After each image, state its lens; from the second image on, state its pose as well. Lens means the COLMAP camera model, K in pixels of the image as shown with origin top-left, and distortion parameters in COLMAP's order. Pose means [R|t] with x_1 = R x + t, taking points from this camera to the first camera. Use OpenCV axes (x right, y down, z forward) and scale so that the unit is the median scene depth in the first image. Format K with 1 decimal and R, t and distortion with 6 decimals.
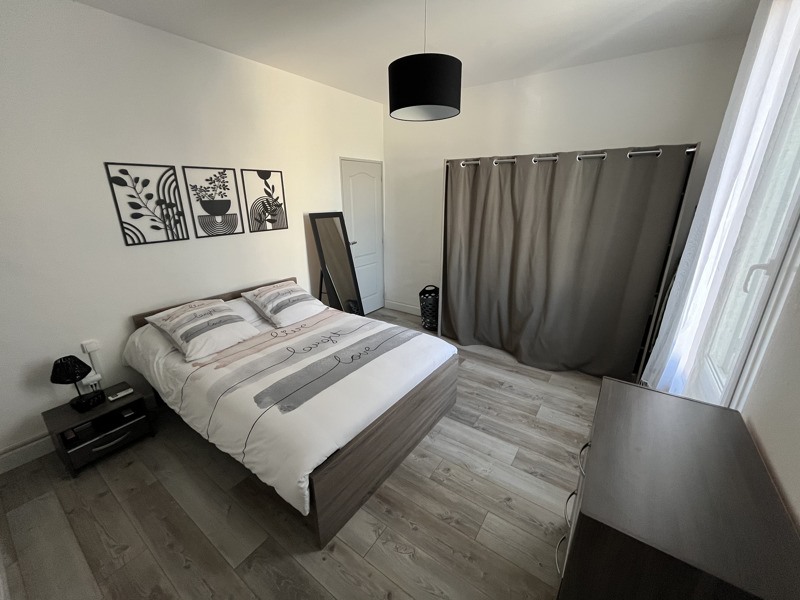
lens RADIAL K [[323.0, 0, 398.3], [0, 323.0, 299.6], [0, 0, 1]] dist [-0.002124, -0.000751]
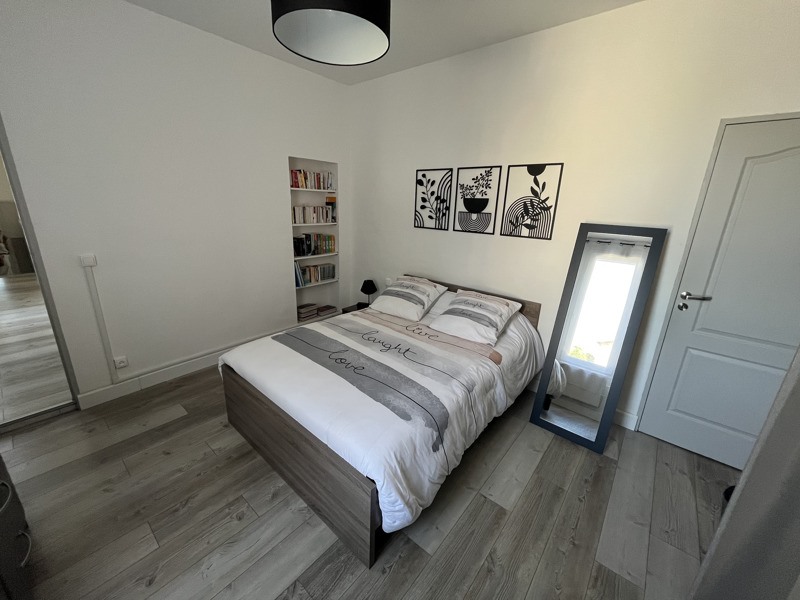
lens RADIAL K [[323.0, 0, 398.3], [0, 323.0, 299.6], [0, 0, 1]] dist [-0.002124, -0.000751]
pose [[-0.085380, 0.288953, -0.953528, 0.586232], [-0.347727, 0.888206, 0.300294, -0.265126], [0.933700, 0.357207, 0.024642, 0.932346]]
